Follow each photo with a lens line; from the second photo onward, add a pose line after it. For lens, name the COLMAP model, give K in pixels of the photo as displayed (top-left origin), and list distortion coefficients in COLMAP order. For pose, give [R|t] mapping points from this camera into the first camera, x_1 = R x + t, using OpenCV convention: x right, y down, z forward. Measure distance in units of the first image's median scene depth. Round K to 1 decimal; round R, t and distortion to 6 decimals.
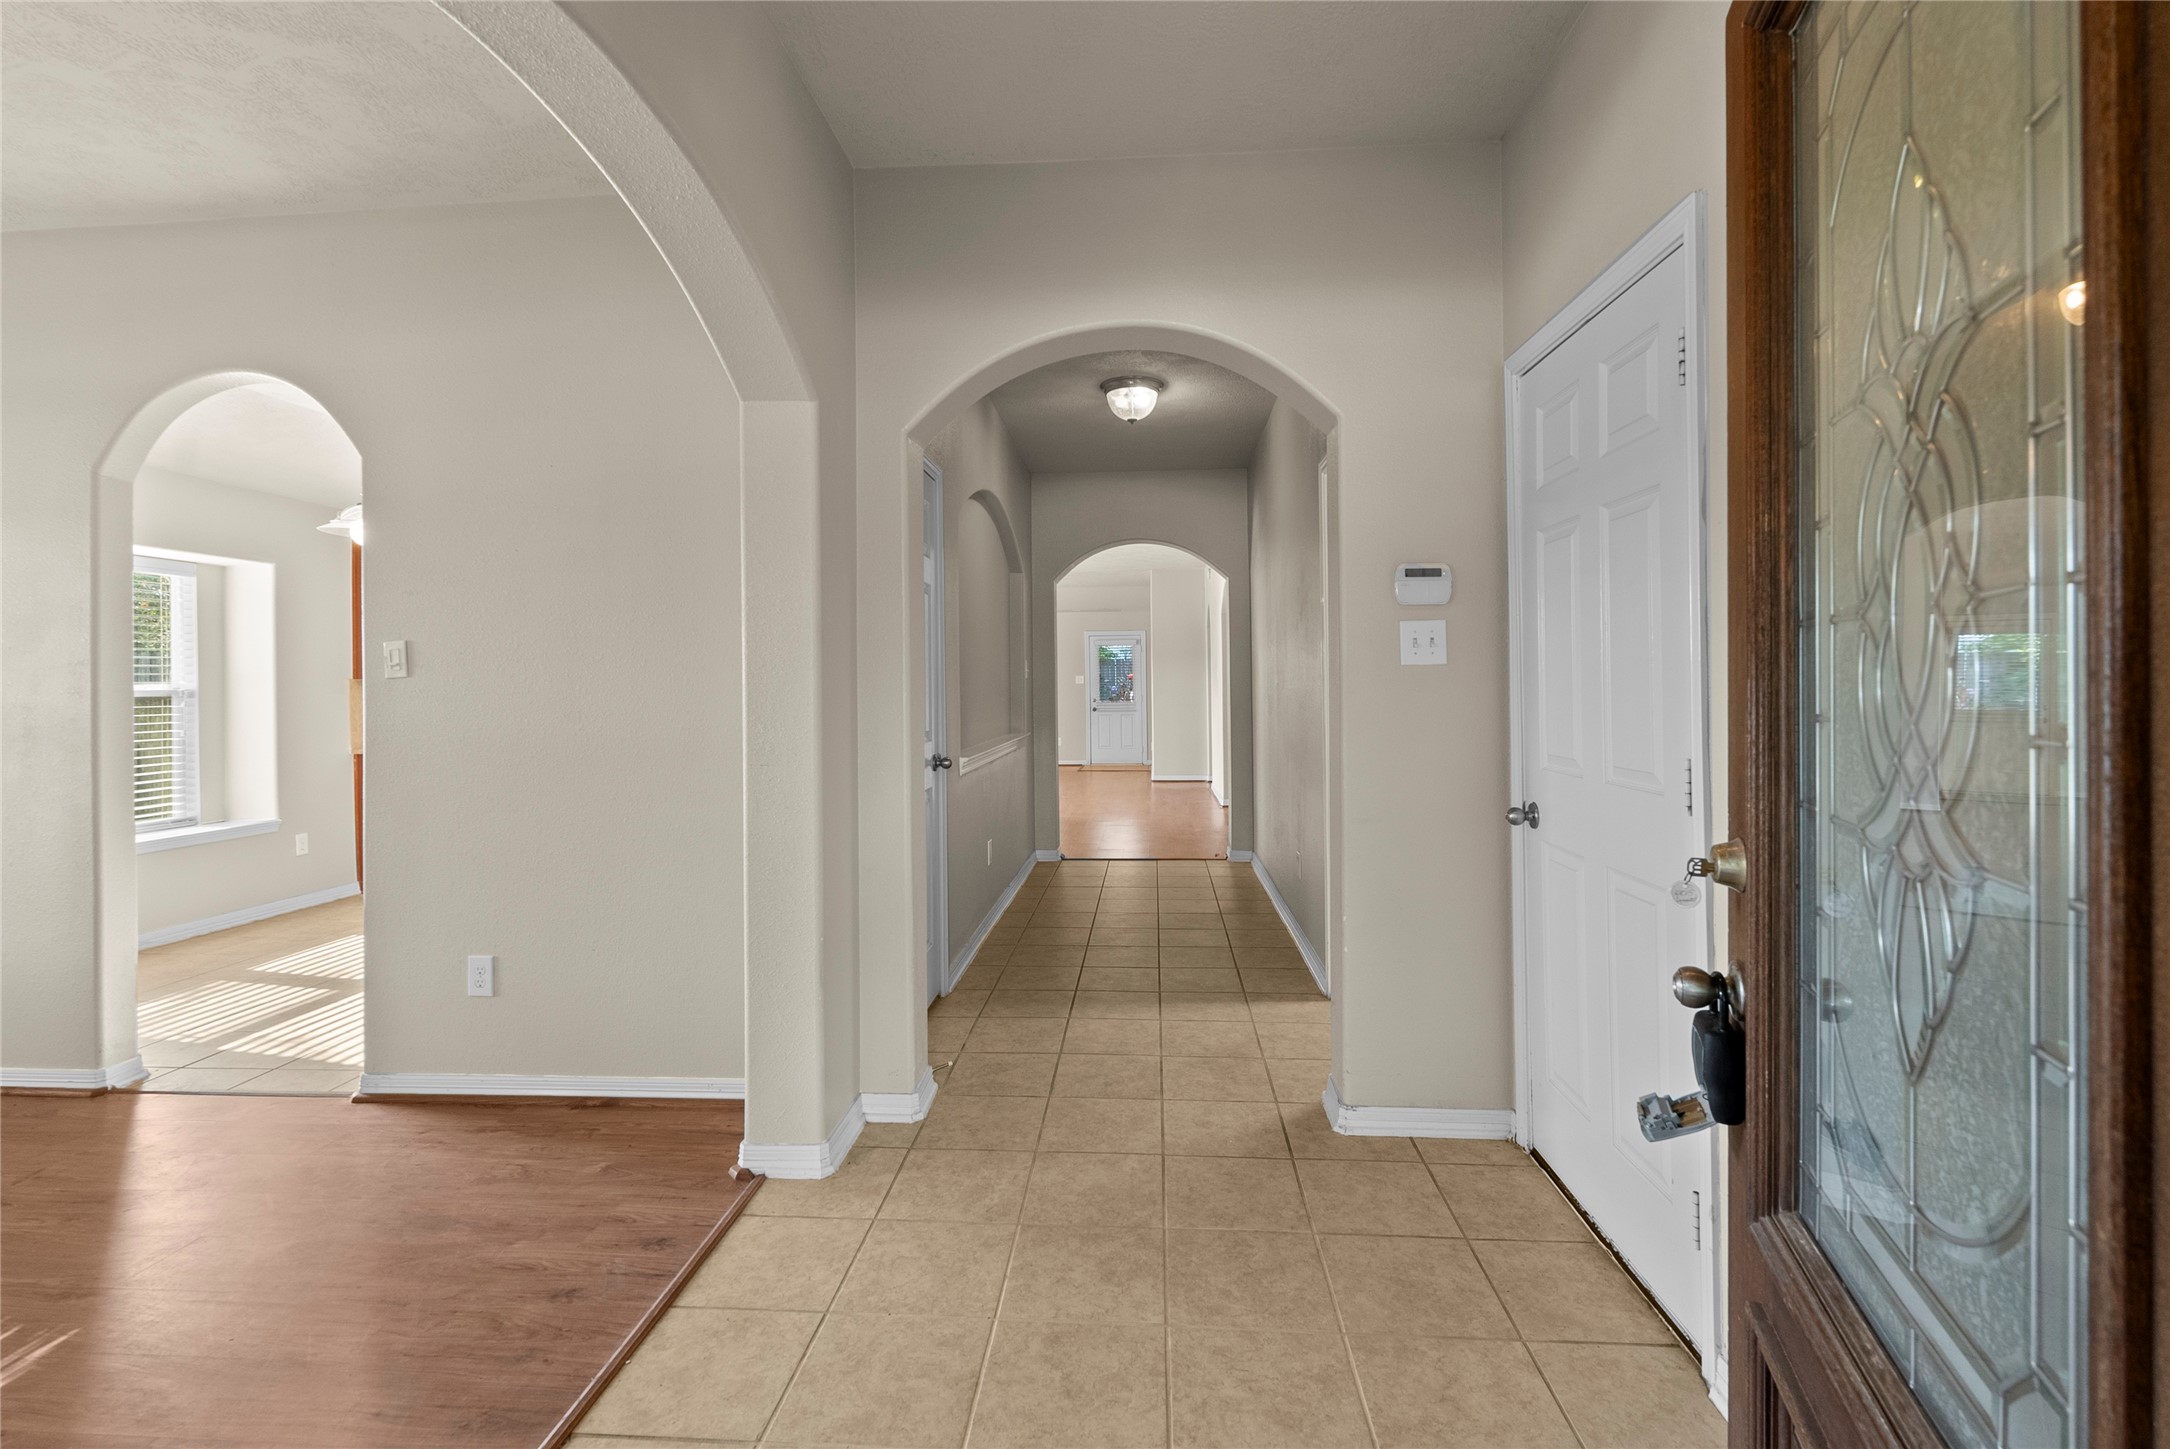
lens RADIAL K [[965.2, 0, 1098.3], [0, 965.2, 698.9], [0, 0, 1]] dist [-0.006827, 0.000993]
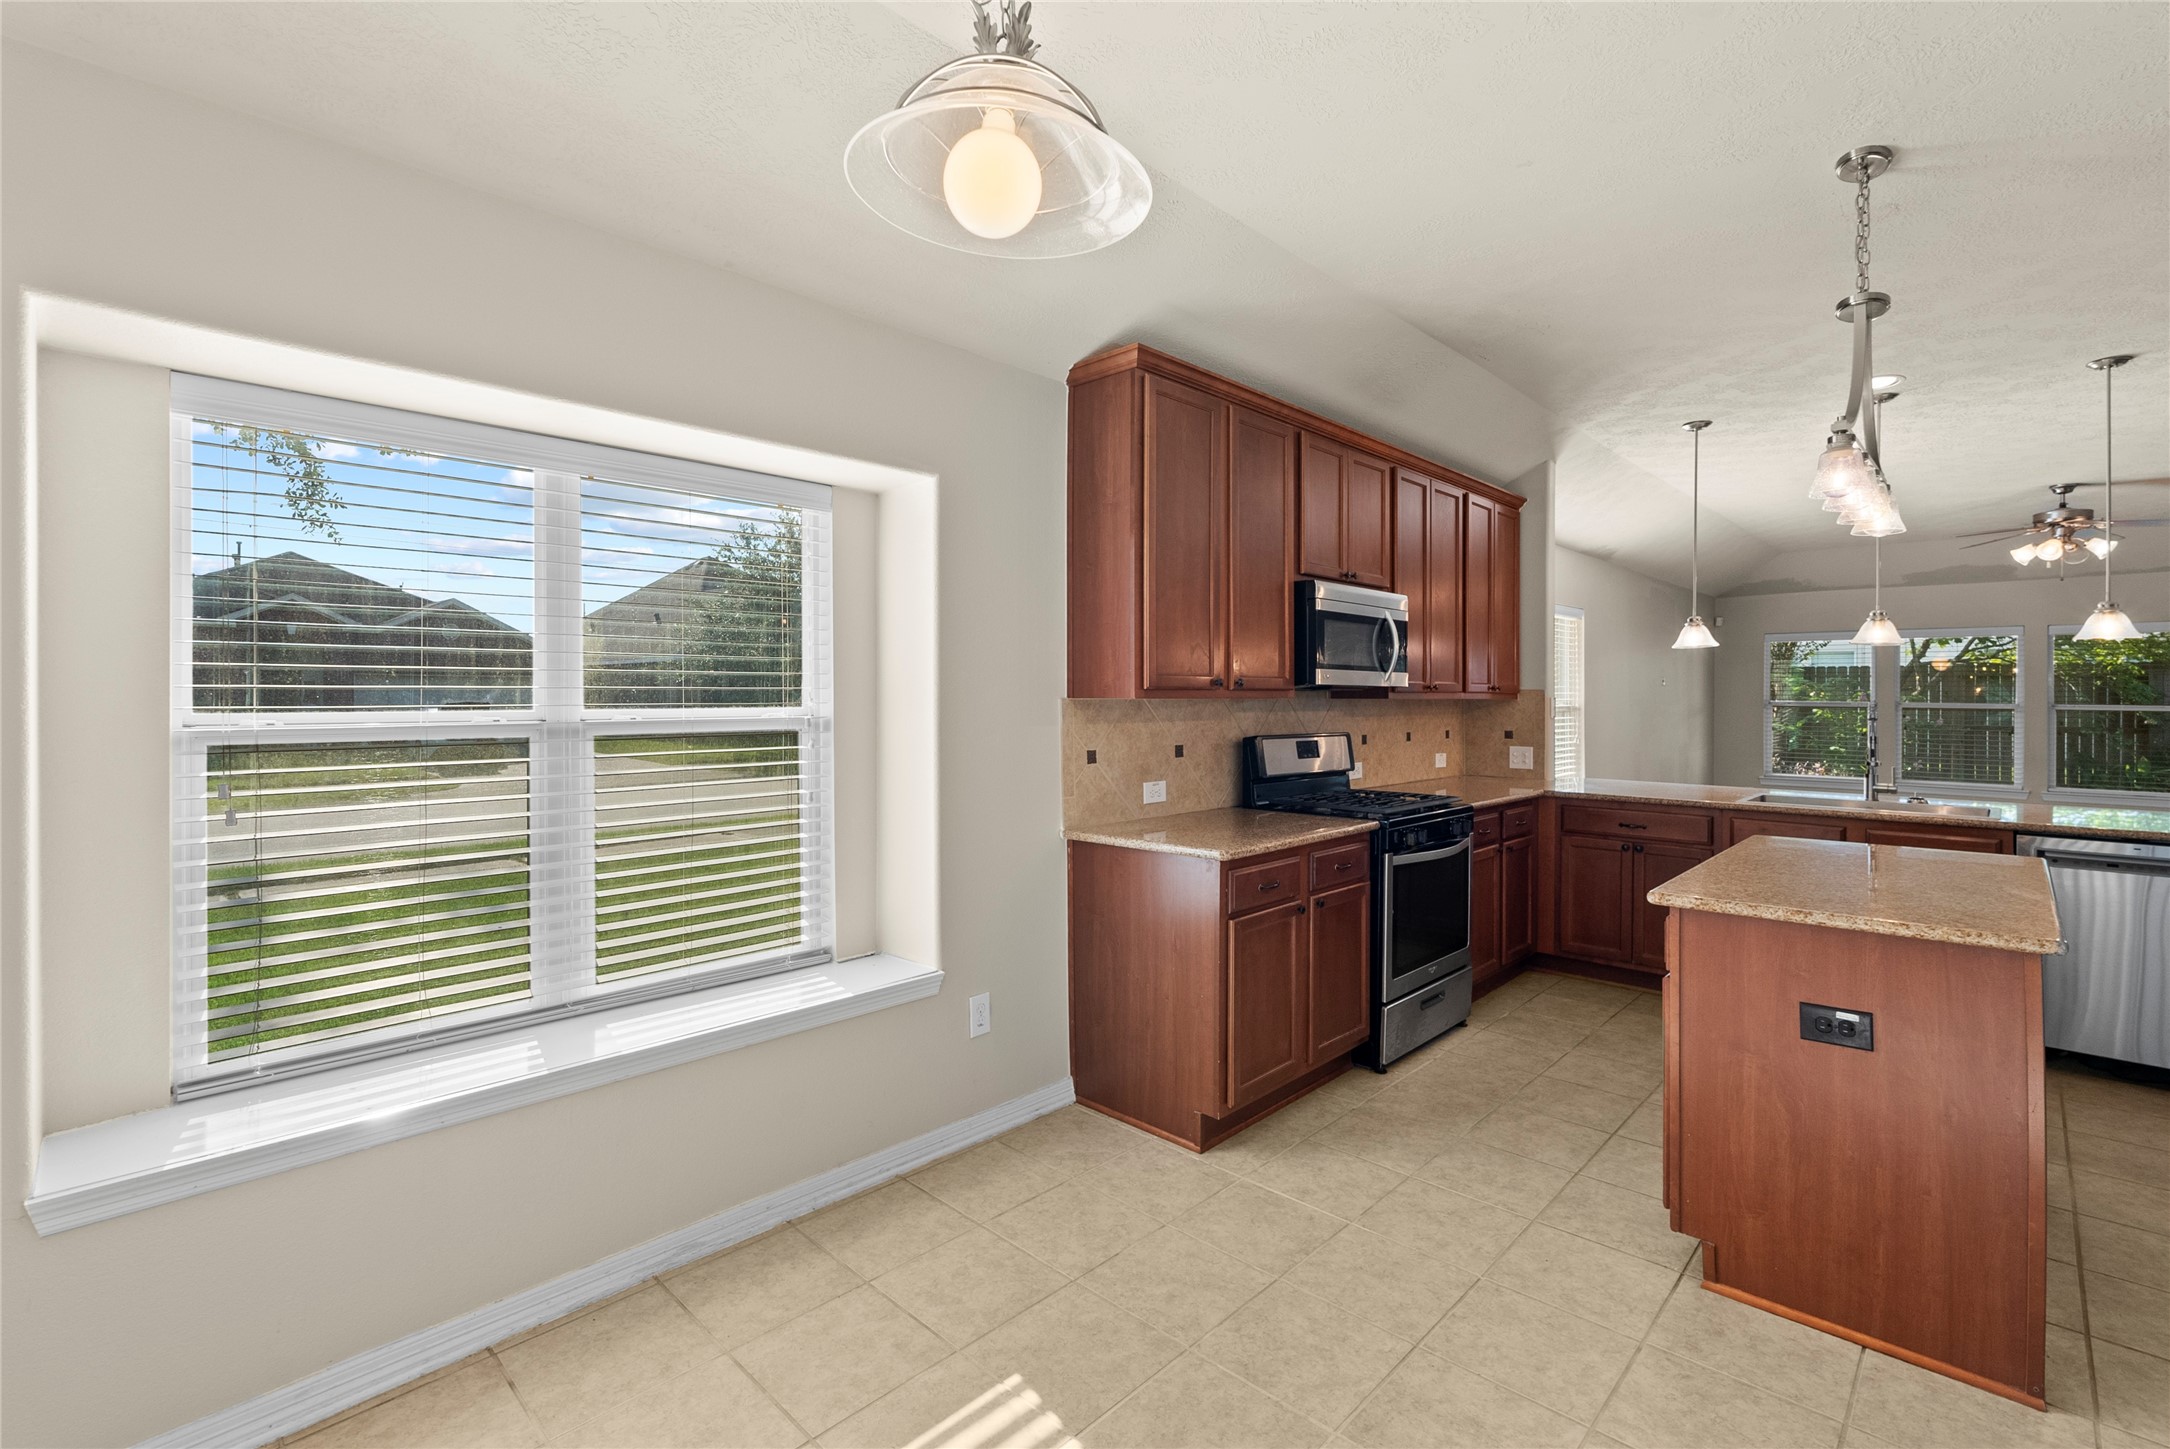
lens RADIAL K [[965.2, 0, 1086.1], [0, 965.2, 694.8], [0, 0, 1]] dist [-0.006827, 0.000993]
pose [[0.766131, 0.003649, -0.642674, -0.476515], [-0.006982, 0.999972, -0.002645, -0.022370], [0.642647, 0.006513, 0.766135, 0.674082]]
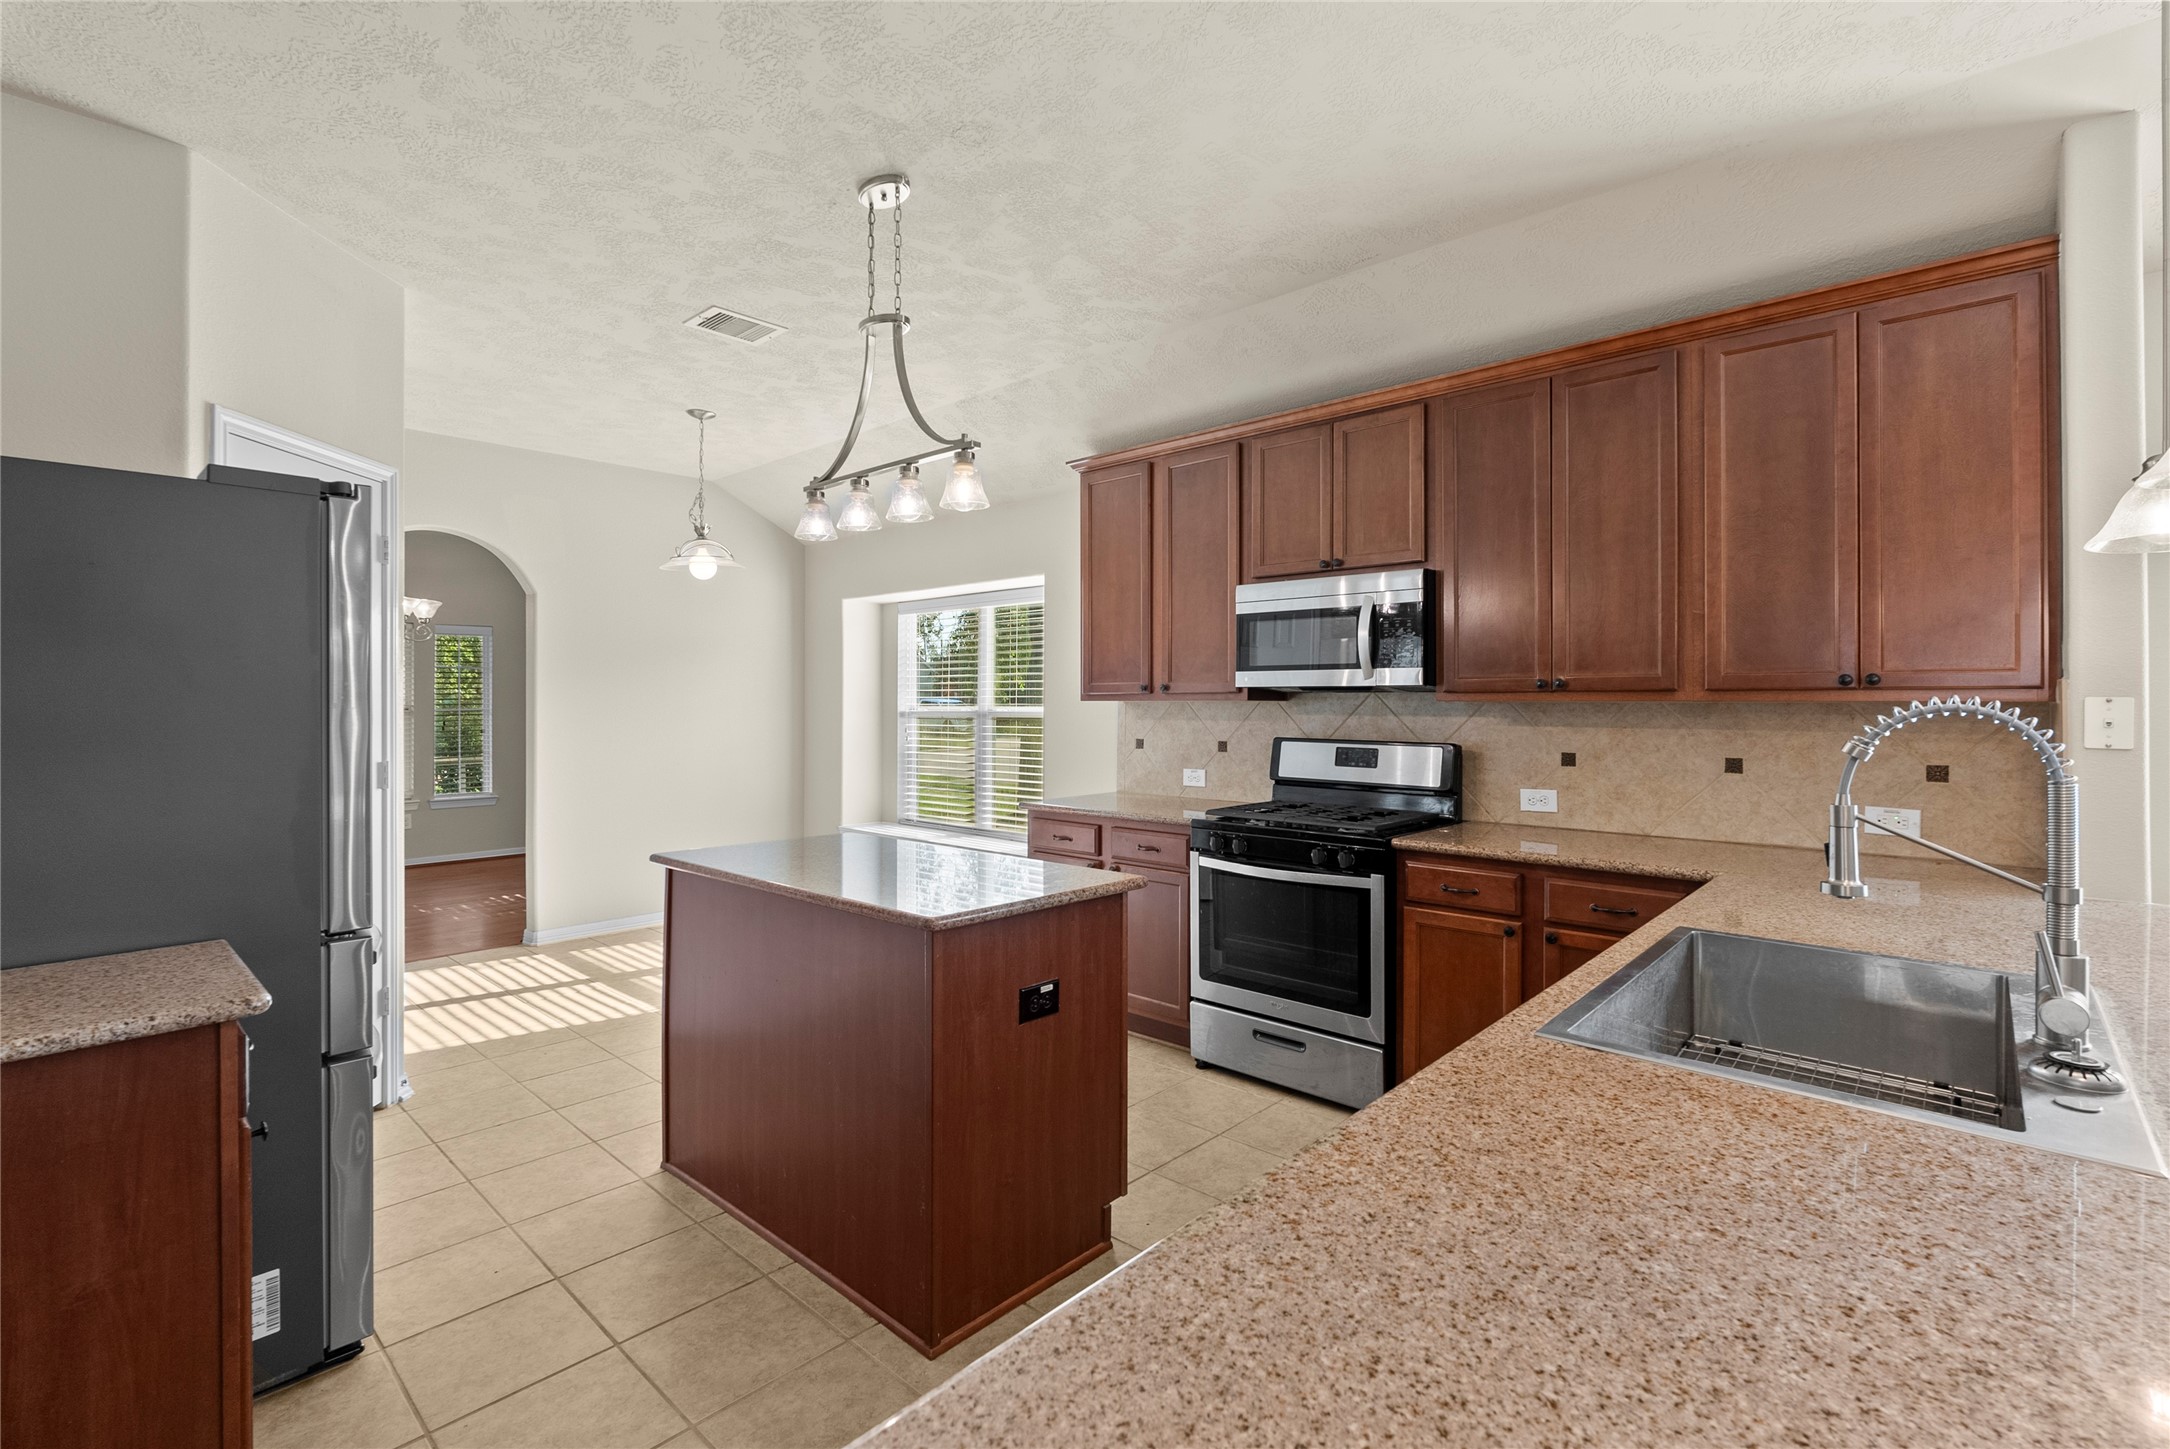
lens RADIAL K [[965.2, 0, 1072.8], [0, 965.2, 701.4], [0, 0, 1]] dist [-0.006827, 0.000993]
pose [[-0.626843, 0.004811, -0.779131, -0.171634], [0.000422, 0.999983, 0.005836, -0.026474], [0.779146, 0.003329, -0.626834, 1.641309]]
